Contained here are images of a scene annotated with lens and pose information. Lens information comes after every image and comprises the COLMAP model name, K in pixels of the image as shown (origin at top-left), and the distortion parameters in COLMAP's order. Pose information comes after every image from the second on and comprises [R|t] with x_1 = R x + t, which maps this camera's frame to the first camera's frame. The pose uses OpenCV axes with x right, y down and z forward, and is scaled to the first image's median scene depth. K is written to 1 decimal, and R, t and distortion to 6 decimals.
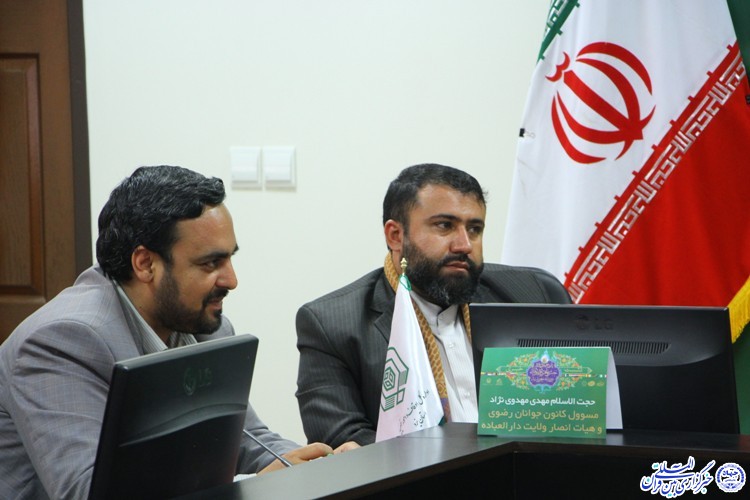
lens RADIAL K [[3582.7, 0, 375.0], [0, 3582.7, 250.0], [0, 0, 1]] dist [1.801382, 4.870654]
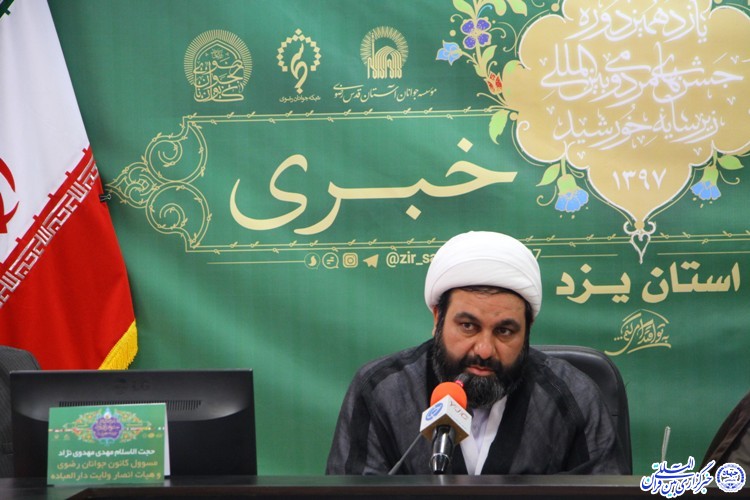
lens RADIAL K [[4003.3, 0, 375.0], [0, 4003.3, 250.0], [0, 0, 1]] dist [2.186266, -8.905630]
pose [[0.948883, 0.000980, 0.315627, -0.204690], [0.009936, 0.999407, -0.032977, 0.015520], [-0.315472, 0.034427, 0.948310, -0.180494]]
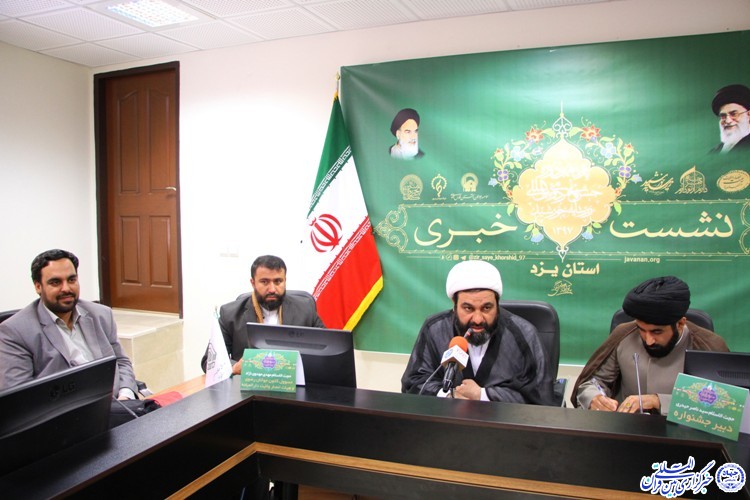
lens RADIAL K [[635.0, 0, 375.3], [0, 635.0, 269.5], [0, 0, 1]] dist [-0.150991, 0.003284]
pose [[0.995856, 0.011372, 0.090235, 0.056027], [-0.013974, 0.999503, 0.028257, -0.025321], [-0.089869, -0.029400, 0.995520, 0.450250]]
